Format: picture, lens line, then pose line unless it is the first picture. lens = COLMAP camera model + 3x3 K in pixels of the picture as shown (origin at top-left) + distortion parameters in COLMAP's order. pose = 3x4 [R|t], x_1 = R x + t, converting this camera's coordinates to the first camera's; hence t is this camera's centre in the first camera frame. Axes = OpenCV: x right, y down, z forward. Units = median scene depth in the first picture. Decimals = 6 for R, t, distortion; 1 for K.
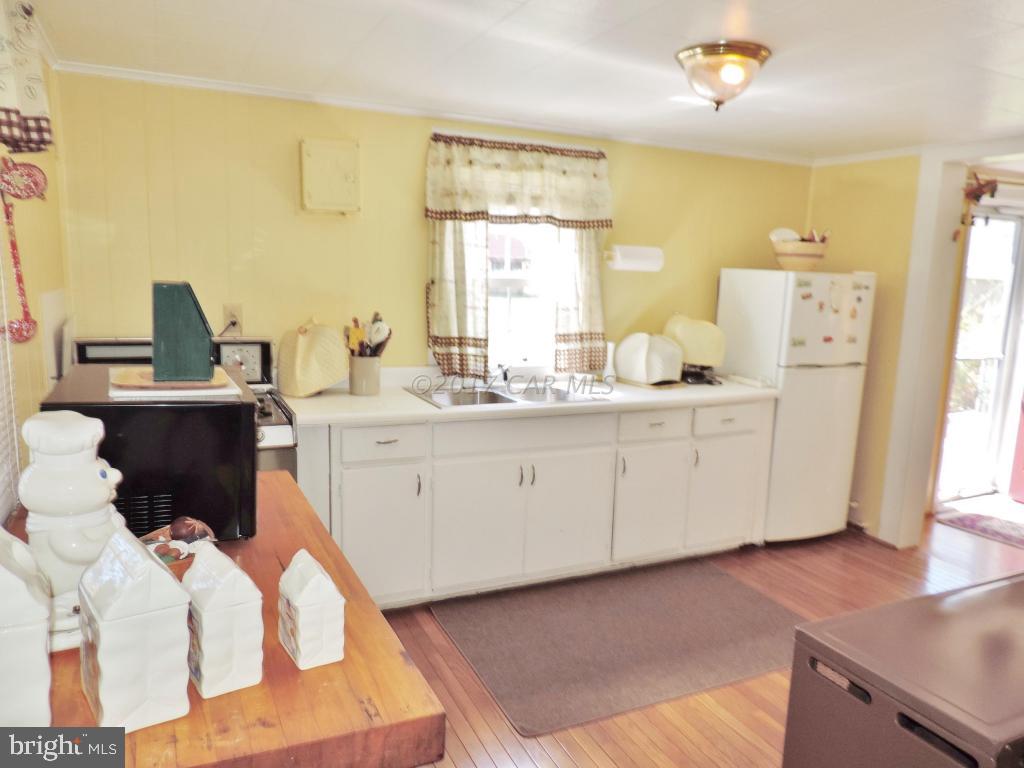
lens RADIAL K [[735.4, 0, 515.3], [0, 735.4, 388.1], [0, 0, 1]] dist [-0.005729, -0.011010]
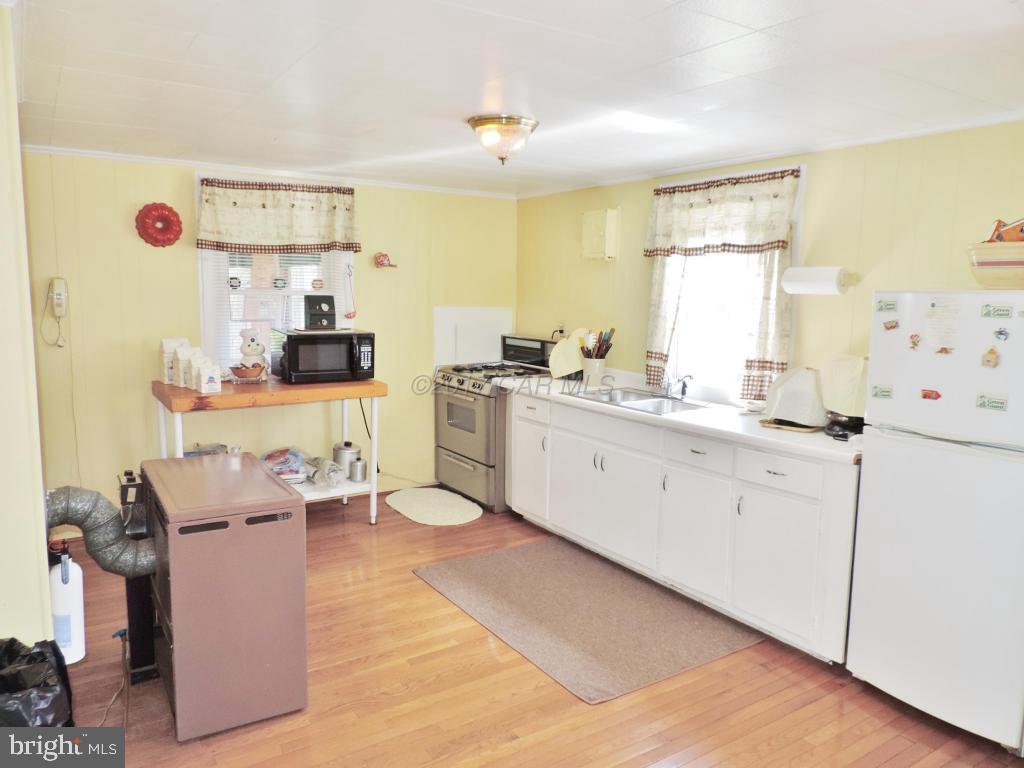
lens RADIAL K [[735.4, 0, 515.3], [0, 735.4, 388.1], [0, 0, 1]] dist [-0.005729, -0.011010]
pose [[0.143135, 0.100369, -0.984601, 1.060573], [-0.172653, 0.982122, 0.075017, -0.061033], [0.974527, 0.159257, 0.157905, 0.585106]]
